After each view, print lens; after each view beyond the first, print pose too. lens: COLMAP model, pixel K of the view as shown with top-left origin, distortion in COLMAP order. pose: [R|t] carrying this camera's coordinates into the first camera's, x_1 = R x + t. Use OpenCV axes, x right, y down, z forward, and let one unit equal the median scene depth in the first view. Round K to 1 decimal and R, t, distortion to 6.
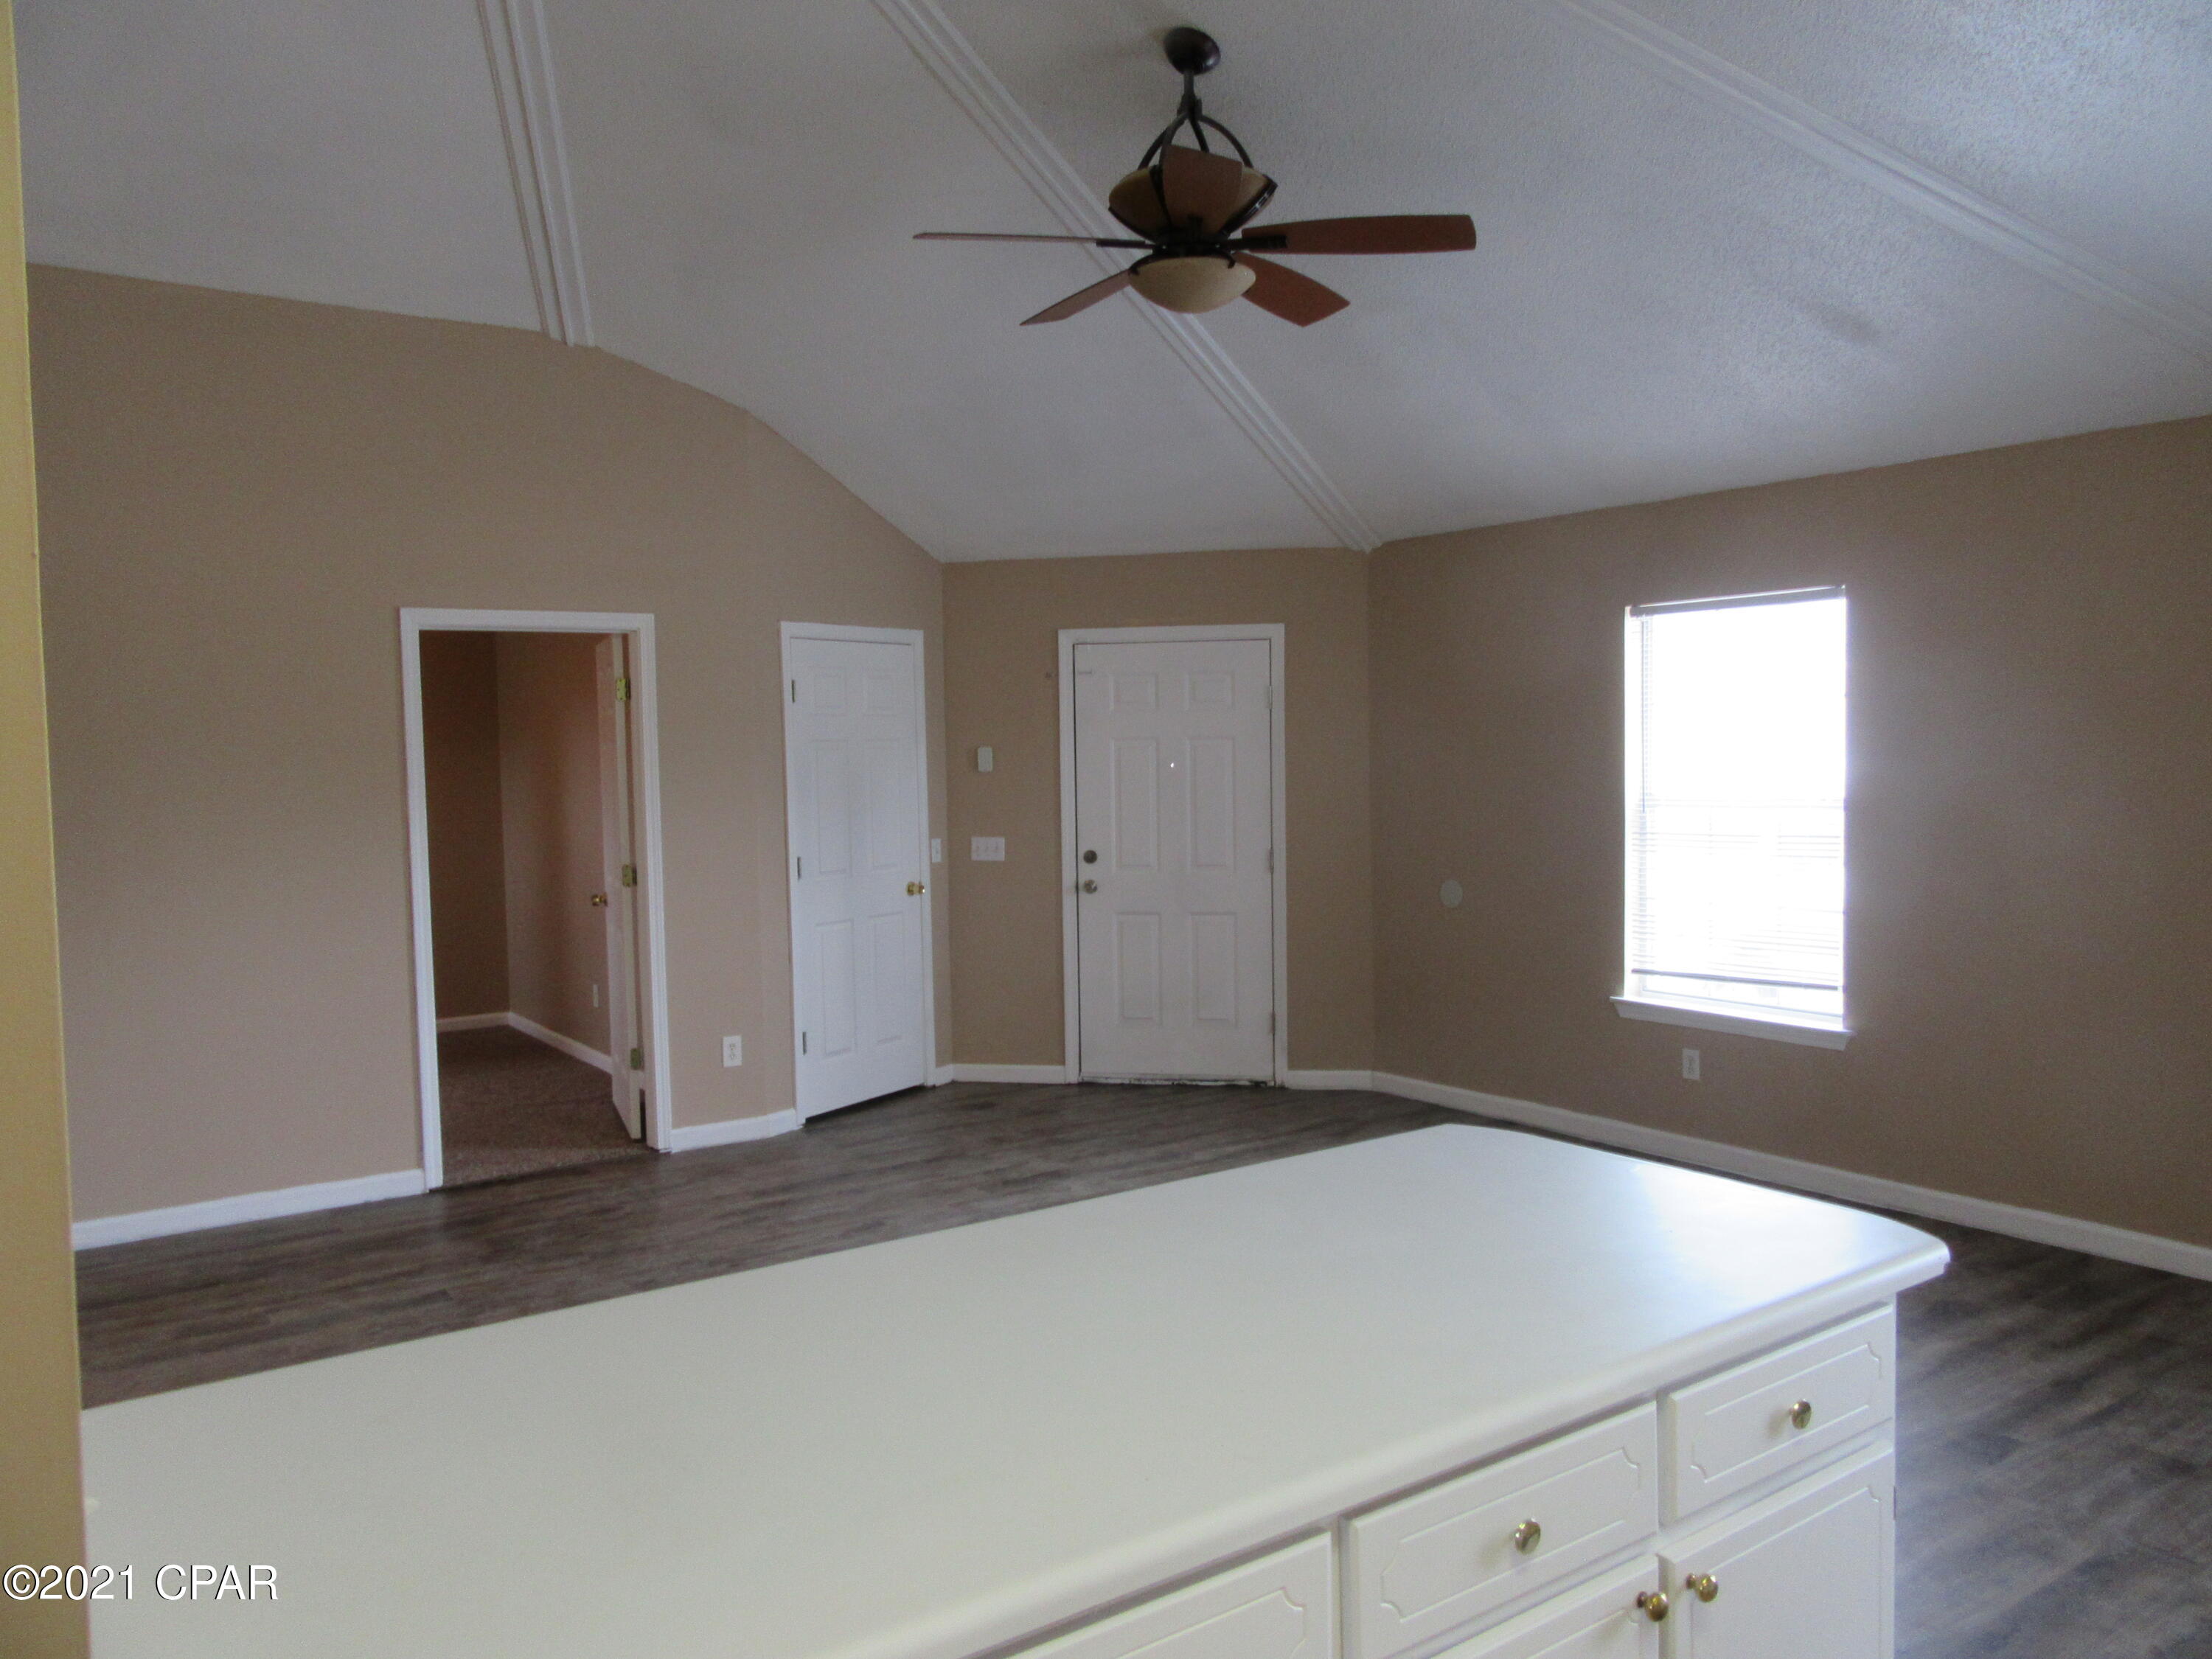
lens RADIAL K [[1623.8, 0, 1106.0], [0, 1623.8, 829.5], [0, 0, 1]] dist [-0.031148, 0.007018]
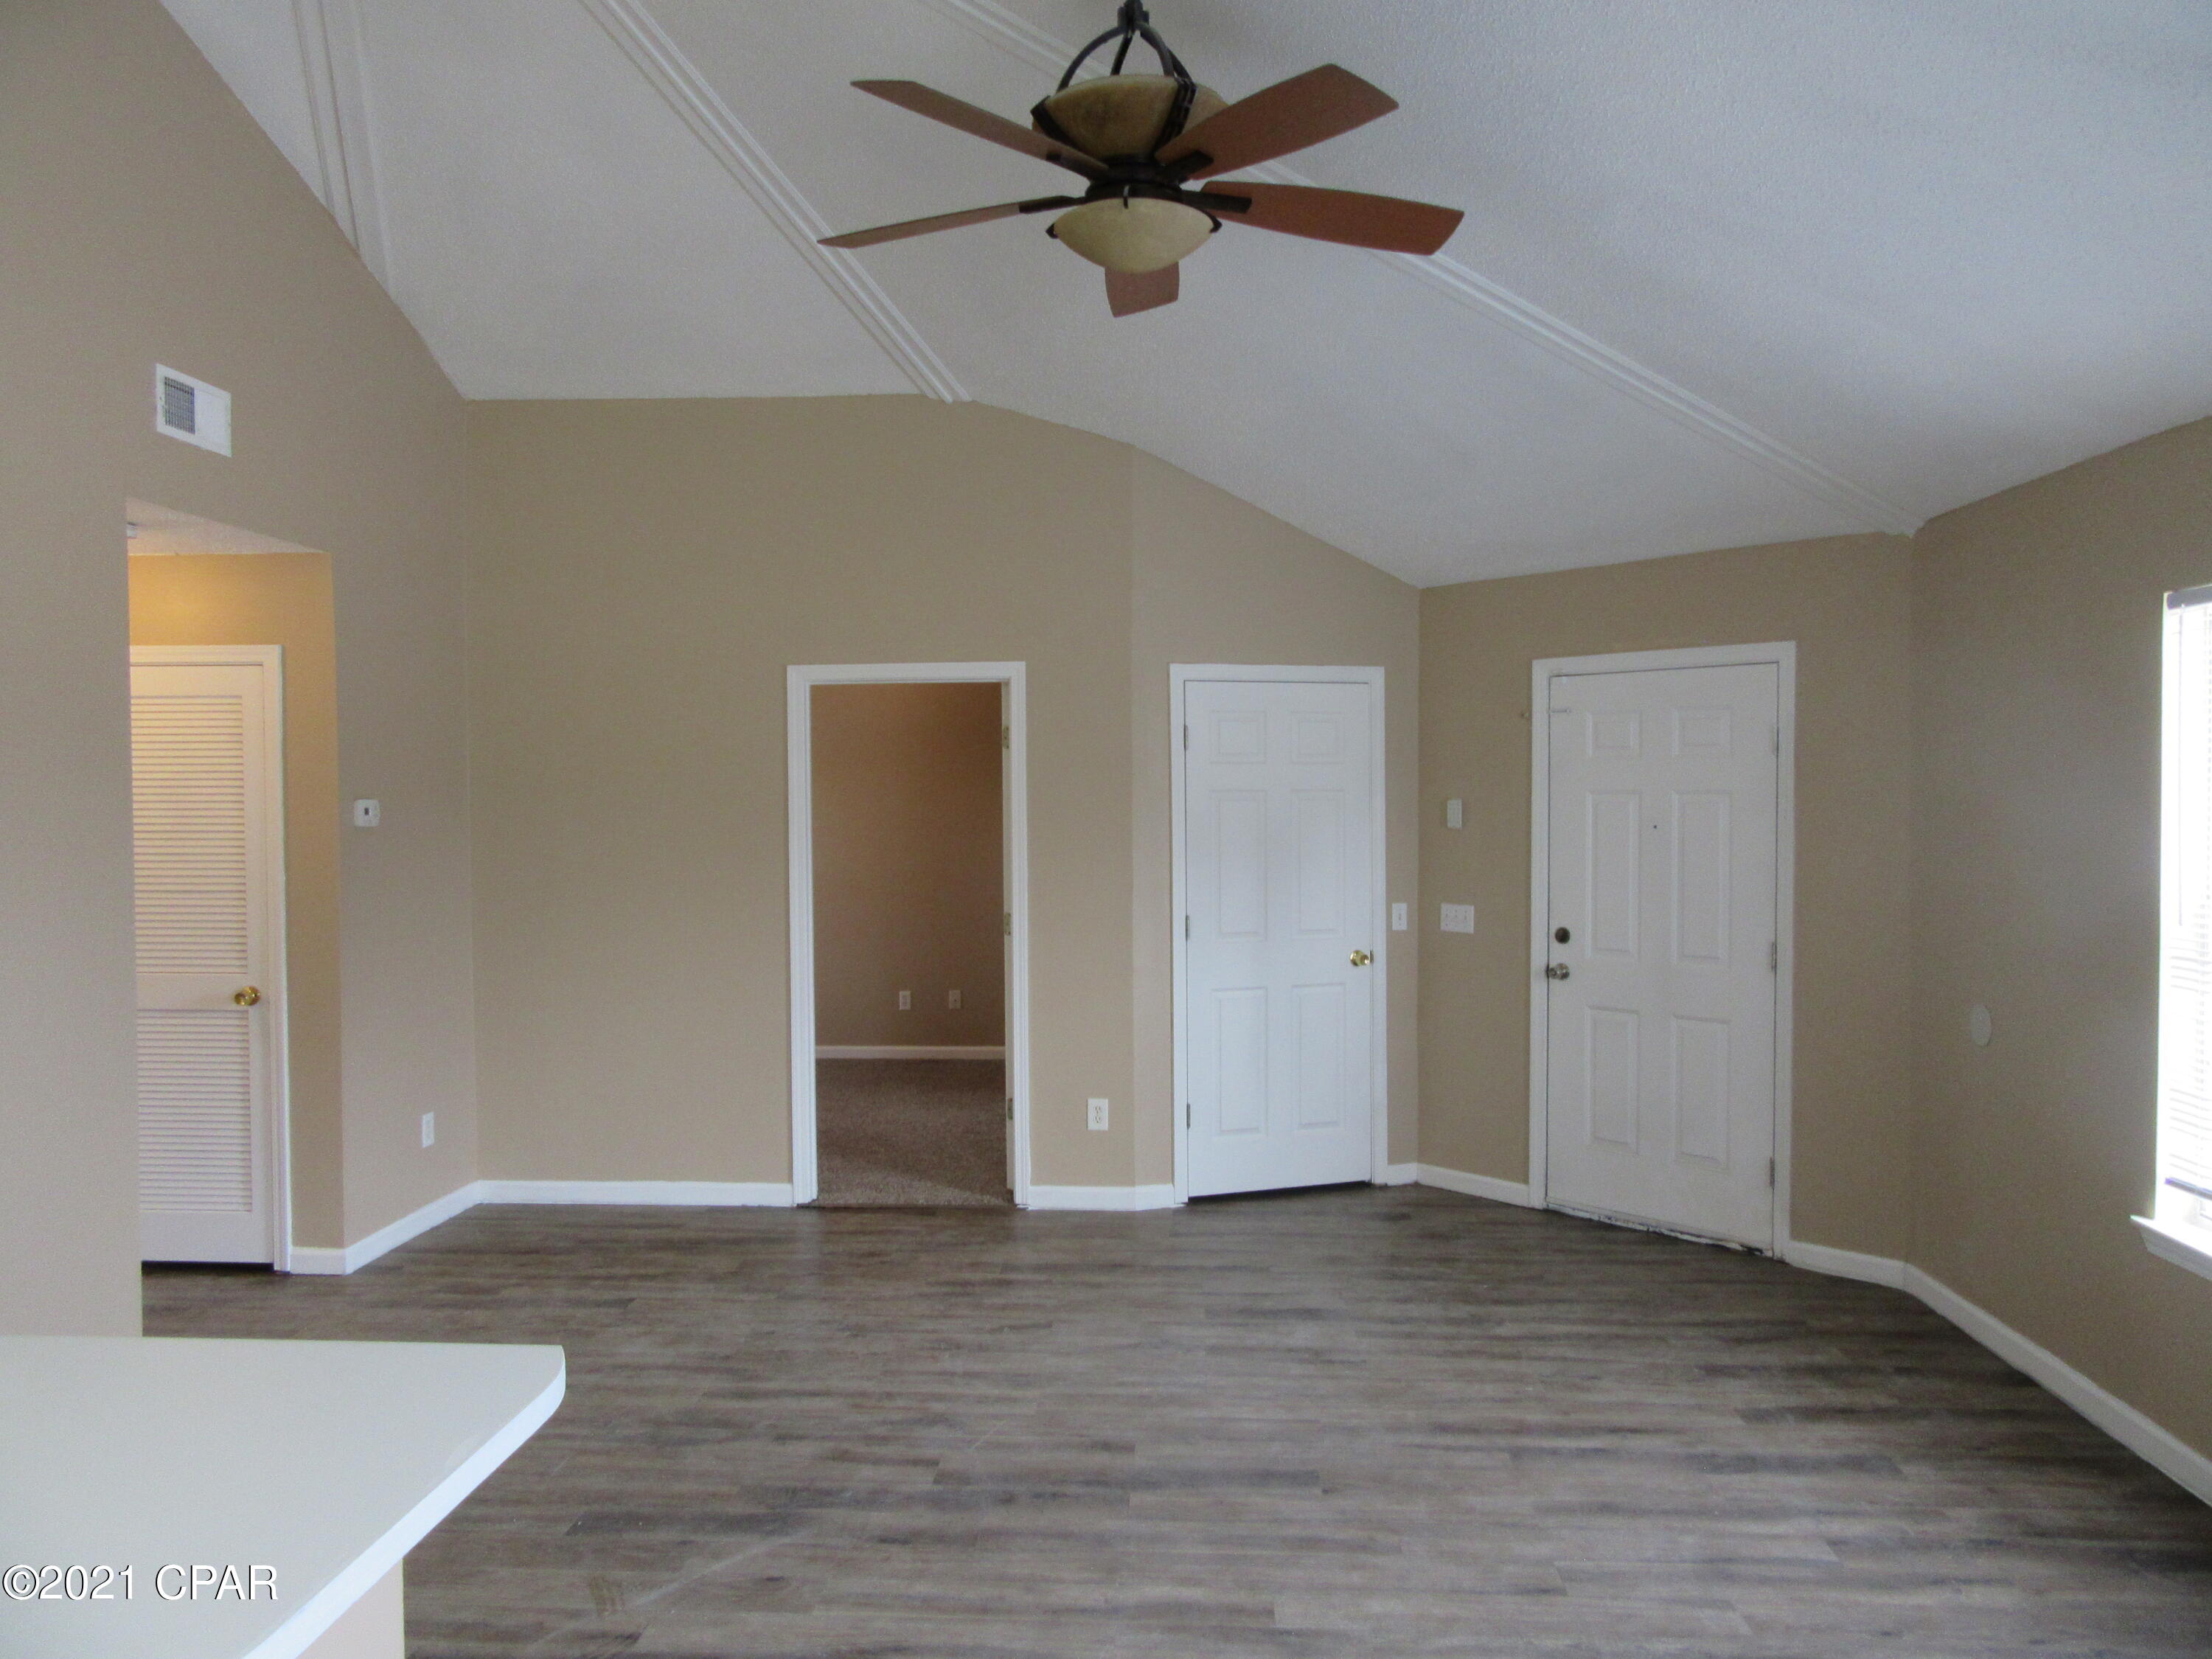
lens RADIAL K [[1623.8, 0, 1106.0], [0, 1623.8, 829.5], [0, 0, 1]] dist [-0.031148, 0.007018]
pose [[0.778070, 0.026641, -0.627612, 0.350009], [-0.040588, 0.999145, -0.007907, -0.022545], [0.626865, 0.031626, 0.778486, 0.237847]]
